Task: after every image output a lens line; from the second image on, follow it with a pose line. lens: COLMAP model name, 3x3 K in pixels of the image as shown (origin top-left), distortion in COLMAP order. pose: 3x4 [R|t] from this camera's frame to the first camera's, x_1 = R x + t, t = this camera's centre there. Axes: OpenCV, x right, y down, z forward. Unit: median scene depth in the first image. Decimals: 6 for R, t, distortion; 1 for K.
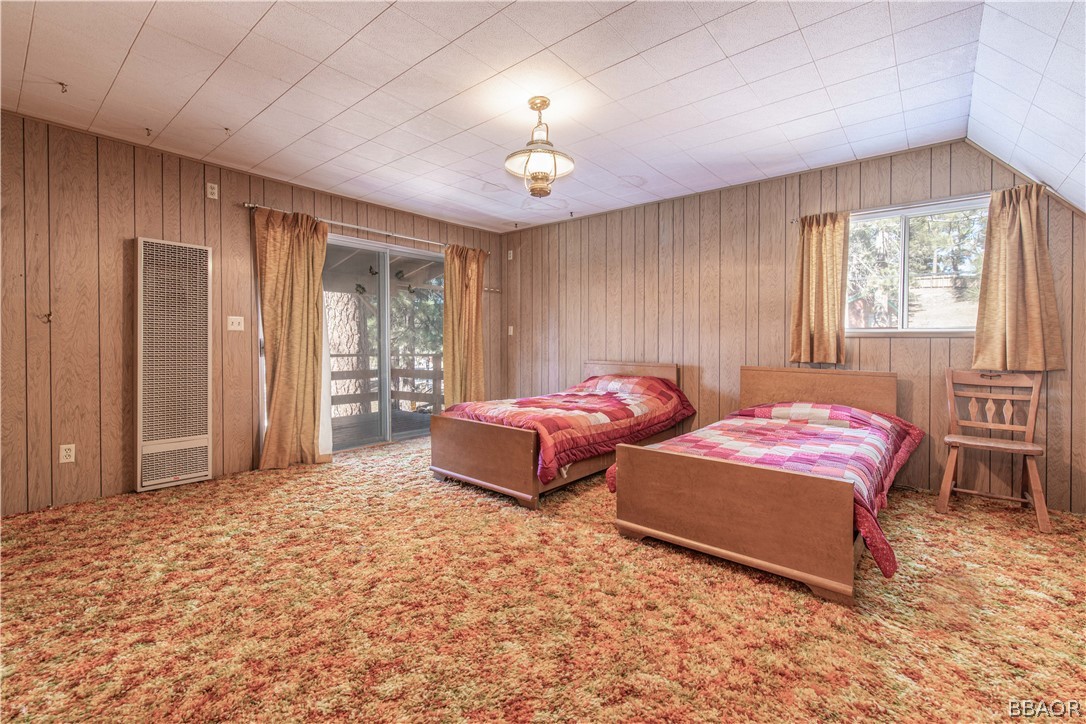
lens RADIAL K [[475.1, 0, 539.7], [0, 475.1, 343.3], [0, 0, 1]] dist [-0.000390, -0.000181]
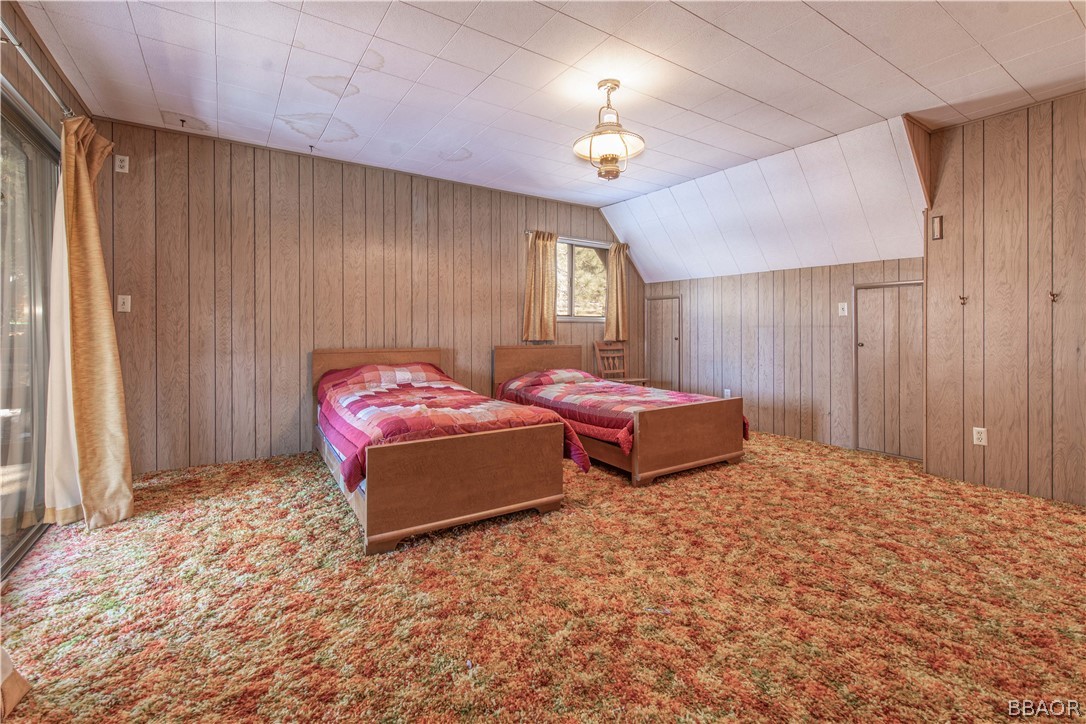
lens RADIAL K [[474.1, 0, 543.9], [0, 474.1, 327.1], [0, 0, 1]] dist [0.000415, -0.000006]
pose [[0.274480, -0.004268, 0.961583, -0.660122], [0.000508, 0.999991, 0.004293, -0.003174], [-0.961593, -0.000690, 0.274479, 0.570592]]
